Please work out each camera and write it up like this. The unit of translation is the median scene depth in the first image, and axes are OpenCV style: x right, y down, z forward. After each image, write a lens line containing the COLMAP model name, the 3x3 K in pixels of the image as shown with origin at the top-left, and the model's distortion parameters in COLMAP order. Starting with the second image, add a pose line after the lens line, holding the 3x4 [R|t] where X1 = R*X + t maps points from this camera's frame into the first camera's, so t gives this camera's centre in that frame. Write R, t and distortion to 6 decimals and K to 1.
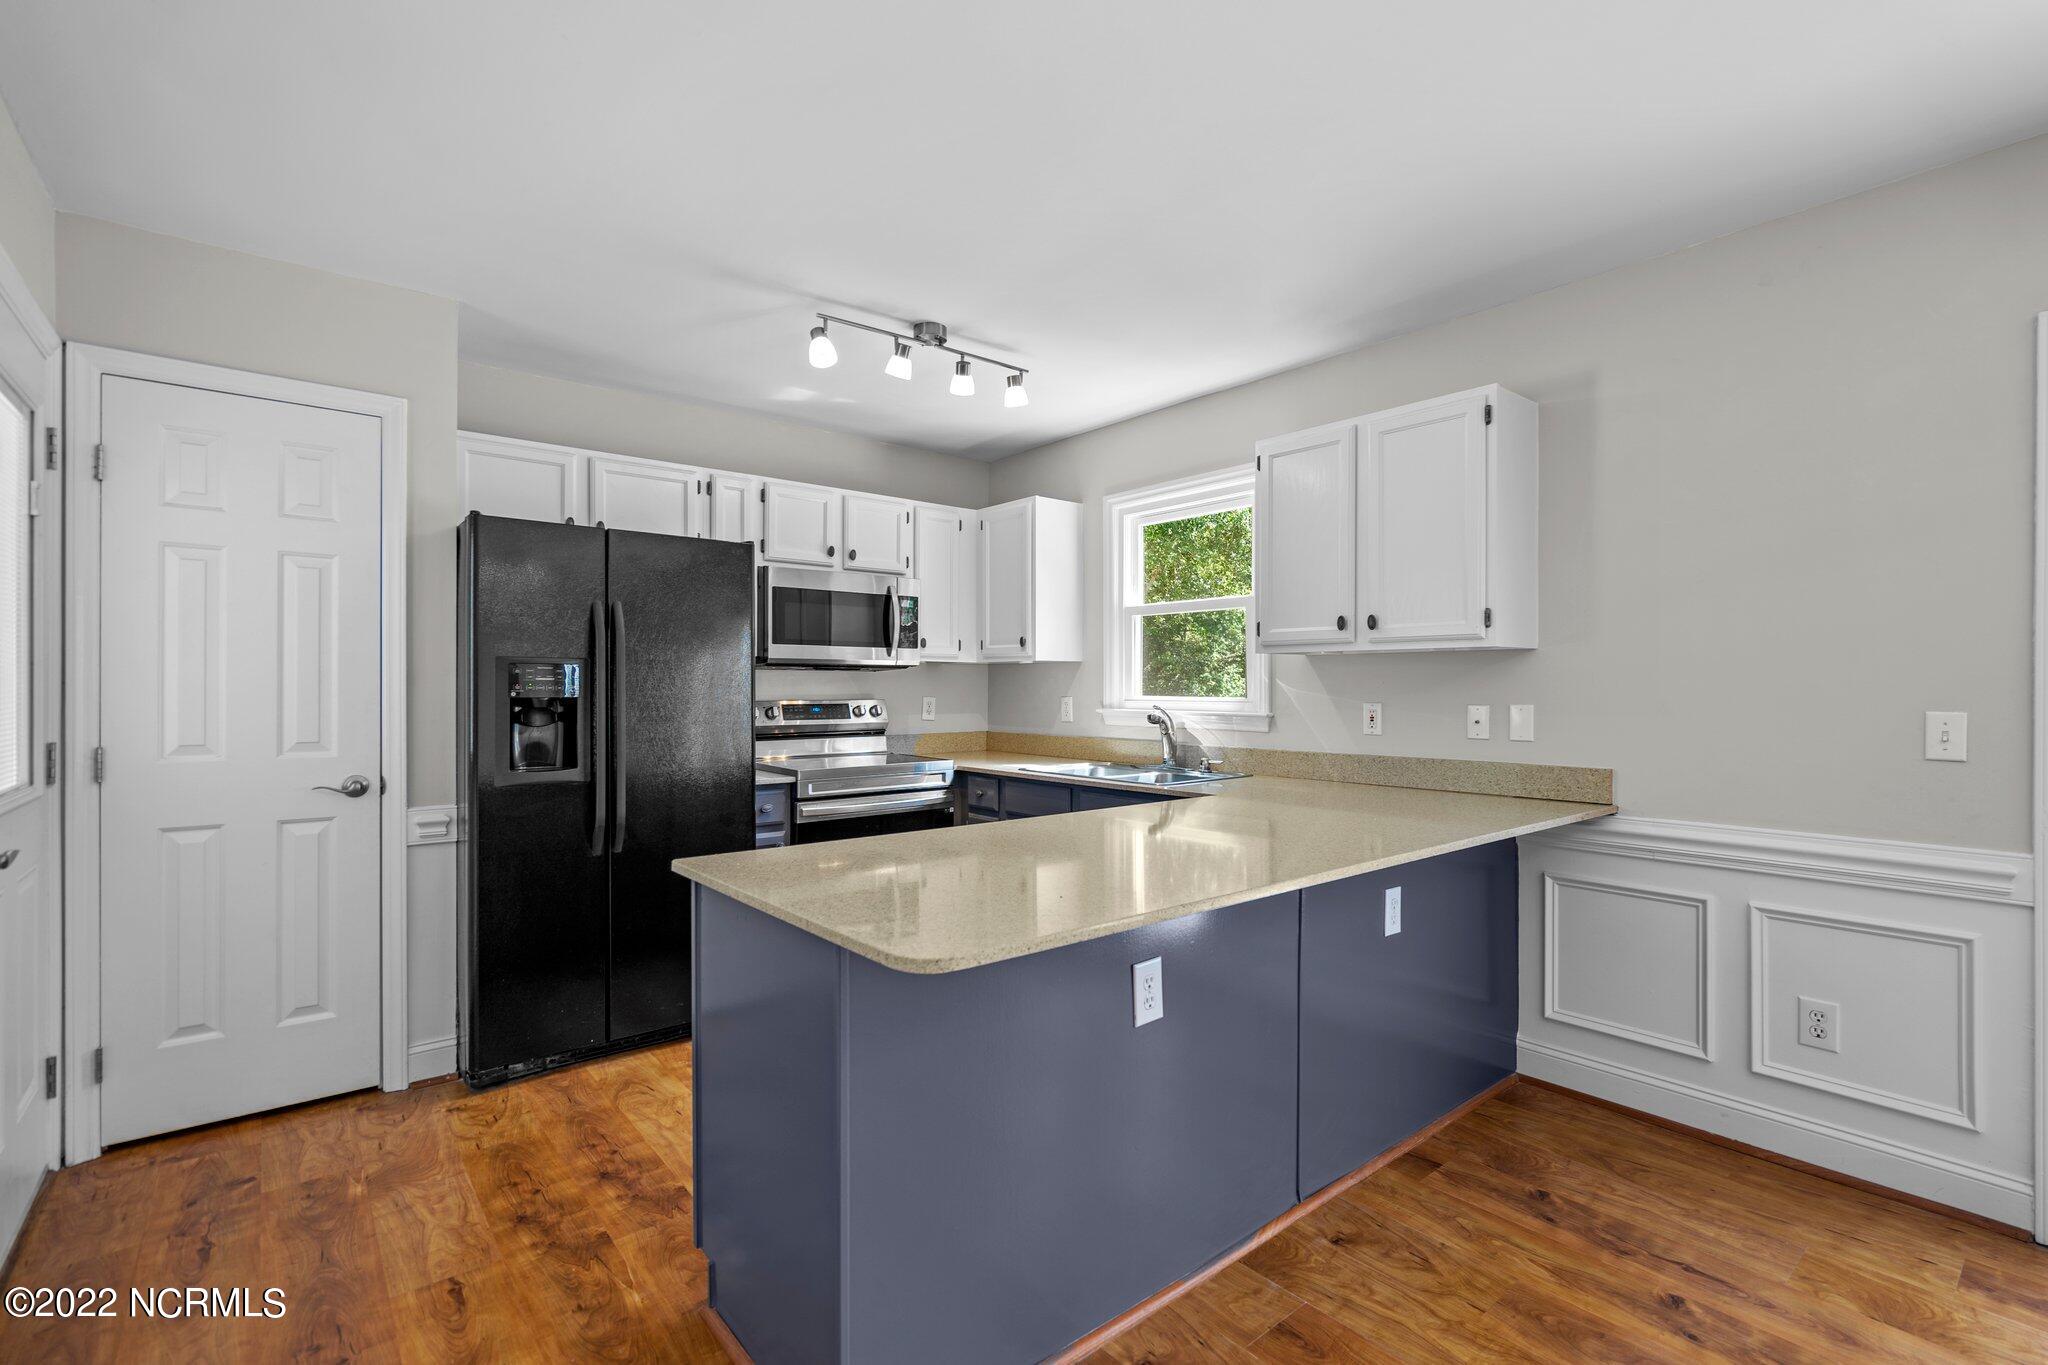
lens RADIAL K [[916.0, 0, 1021.0], [0, 916.0, 690.3], [0, 0, 1]] dist [-0.001108, 0.000104]
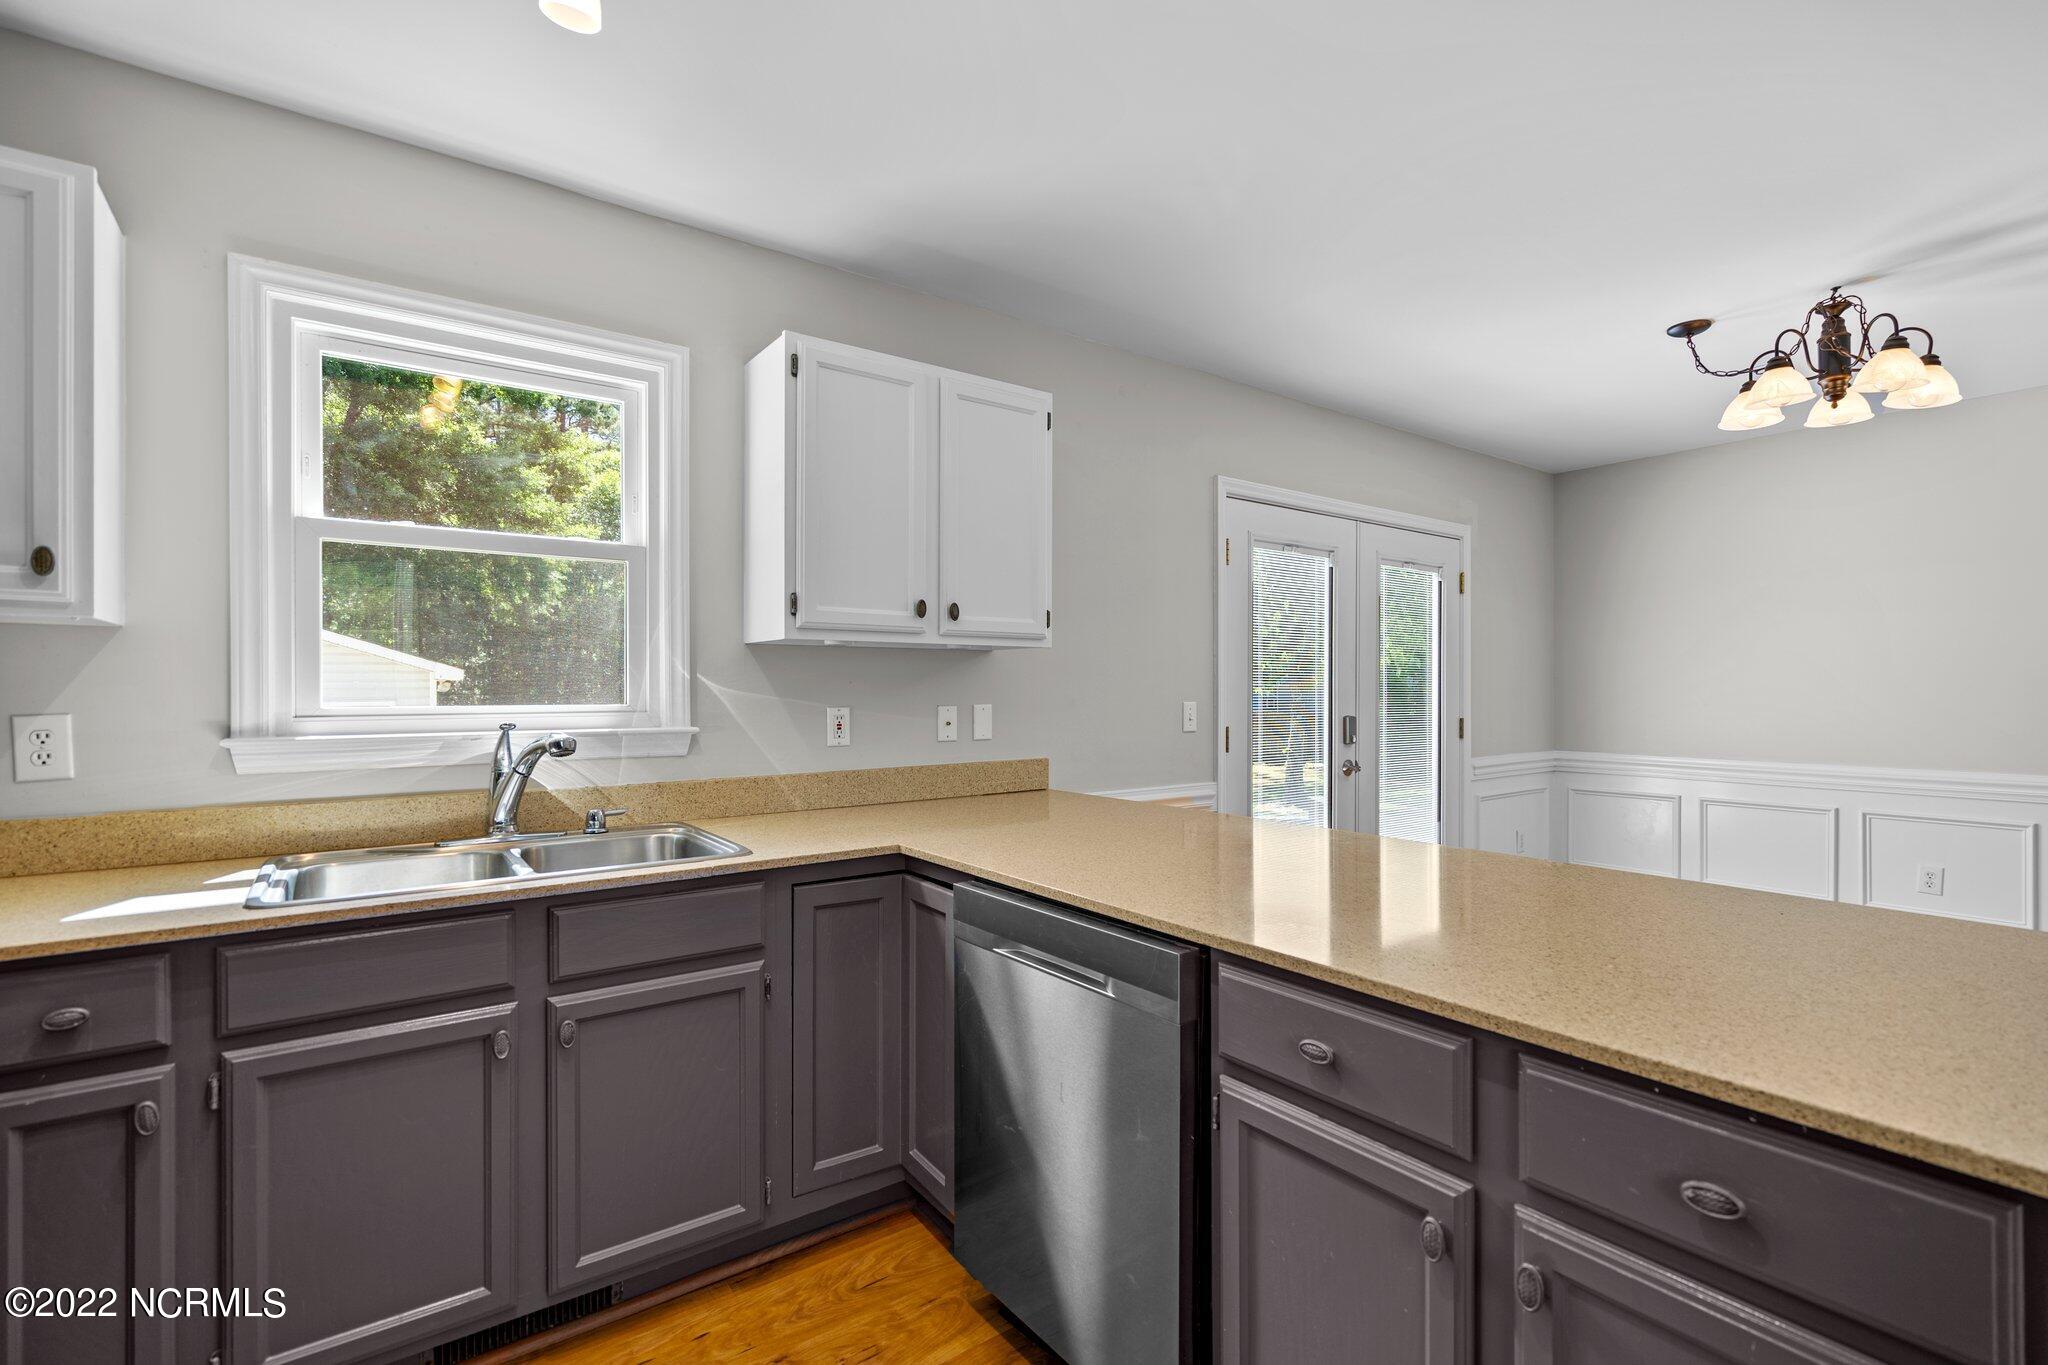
lens RADIAL K [[917.6, 0, 1021.0], [0, 917.6, 688.2], [0, 0, 1]] dist [-0.000812, -0.000048]
pose [[0.058265, -0.000723, 0.998301, -0.576655], [0.005916, 0.999982, 0.000379, -0.003168], [-0.998284, 0.005883, 0.058269, 1.075816]]
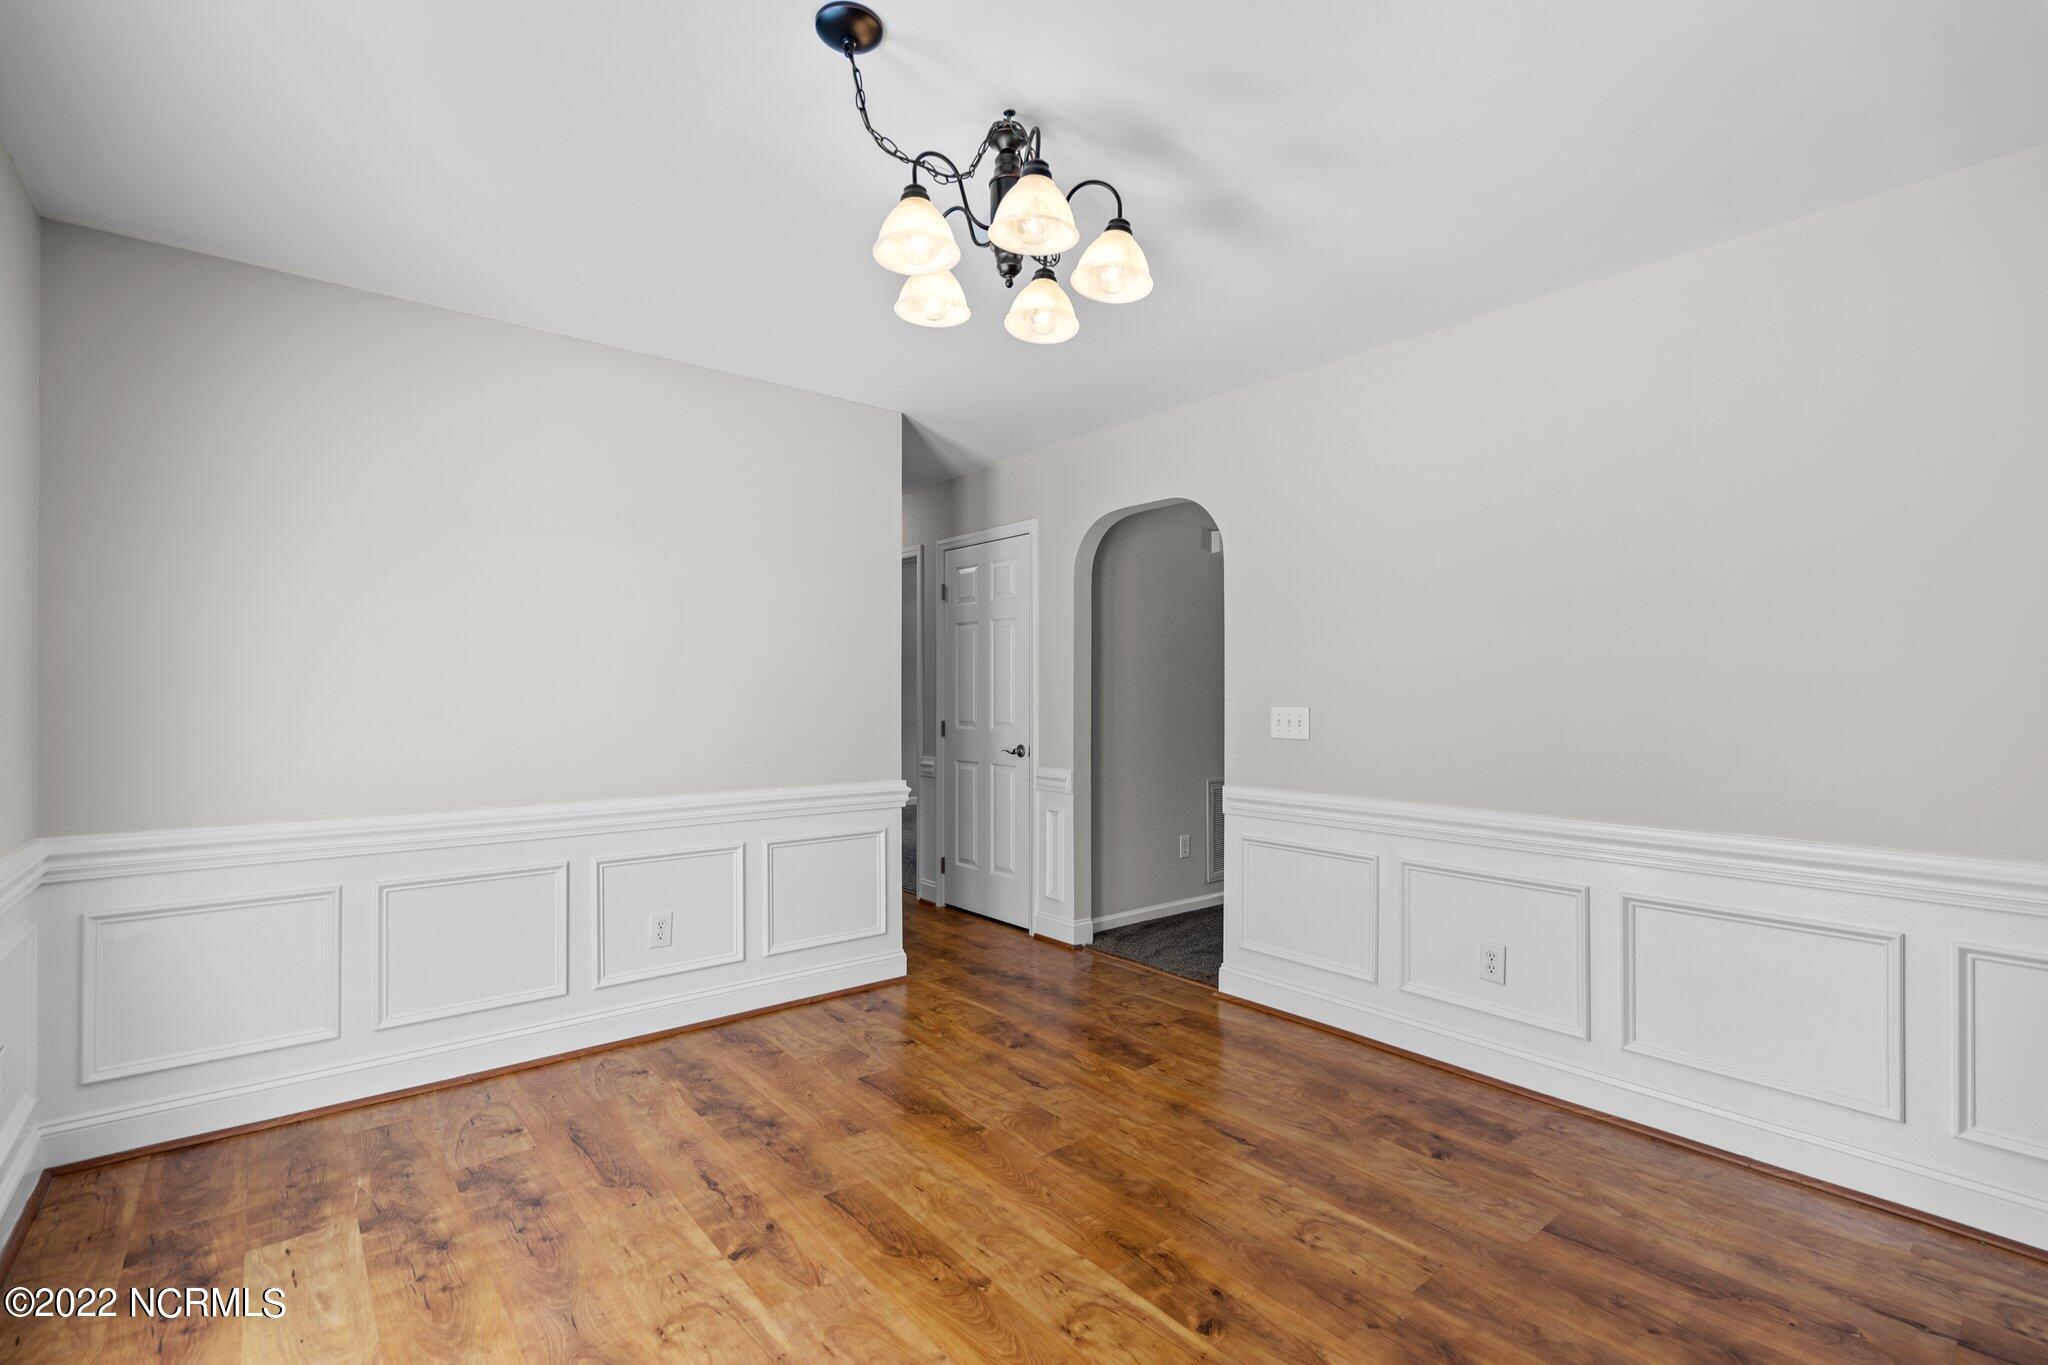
lens RADIAL K [[916.0, 0, 1021.0], [0, 916.0, 690.3], [0, 0, 1]] dist [-0.001108, 0.000104]
pose [[-0.999999, -0.001582, -0.000415, 0.649631], [-0.001581, 0.999992, -0.003699, 0.000165], [0.000421, -0.003699, -0.999993, 0.898537]]
